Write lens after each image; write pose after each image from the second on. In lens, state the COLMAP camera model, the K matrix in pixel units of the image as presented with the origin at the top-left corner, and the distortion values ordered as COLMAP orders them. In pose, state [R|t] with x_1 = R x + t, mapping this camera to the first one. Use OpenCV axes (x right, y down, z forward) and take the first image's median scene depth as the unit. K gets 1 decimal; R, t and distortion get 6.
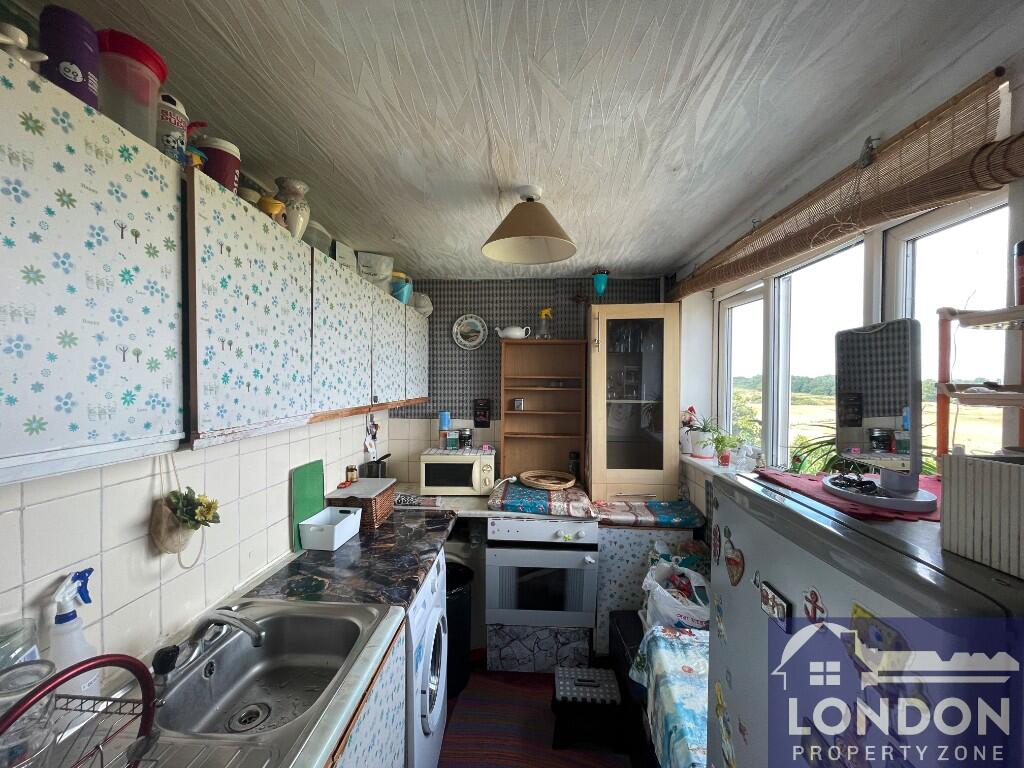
lens RADIAL K [[412.9, 0, 507.2], [0, 412.9, 389.1], [0, 0, 1]] dist [0.002591, -0.000205]
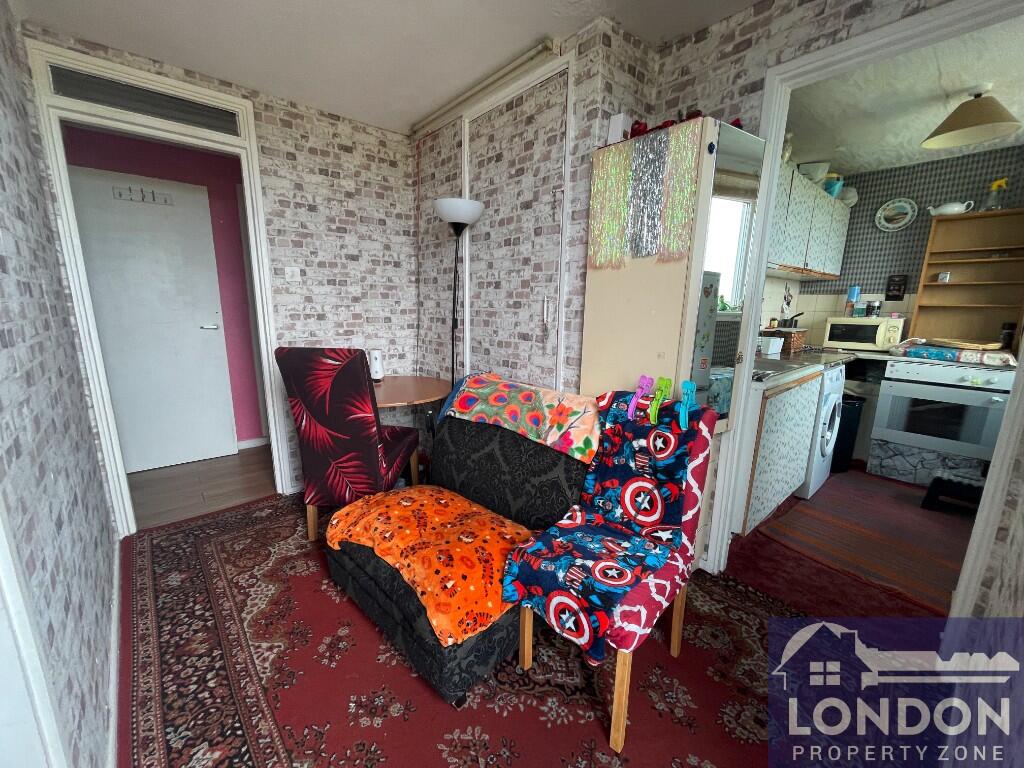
lens RADIAL K [[412.9, 0, 507.2], [0, 412.9, 389.1], [0, 0, 1]] dist [0.002591, -0.000205]
pose [[0.692287, 0.146211, -0.706654, 0.056425], [-0.018417, 0.982519, 0.185247, 0.175698], [0.721387, -0.115230, 0.682879, -0.759468]]
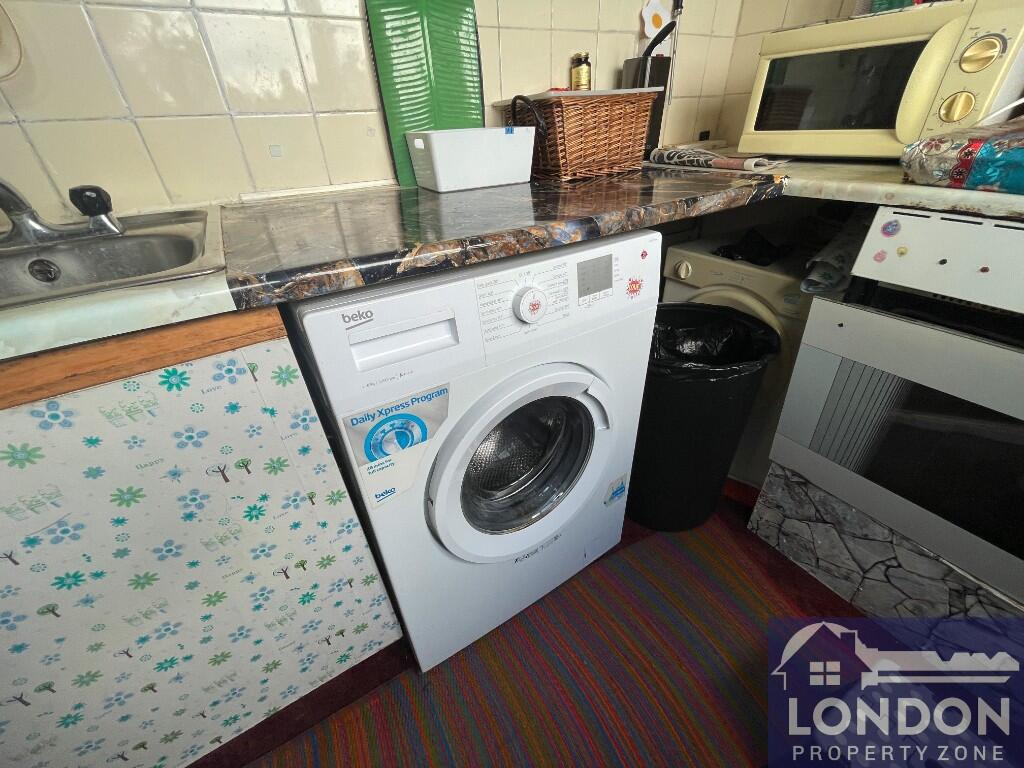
lens RADIAL K [[412.9, 0, 507.2], [0, 412.9, 389.1], [0, 0, 1]] dist [0.002591, -0.000205]
pose [[0.569888, 0.426111, -0.702608, 0.070186], [0.031233, 0.843192, 0.536704, 0.246321], [0.821129, -0.327806, 0.467216, 0.564622]]
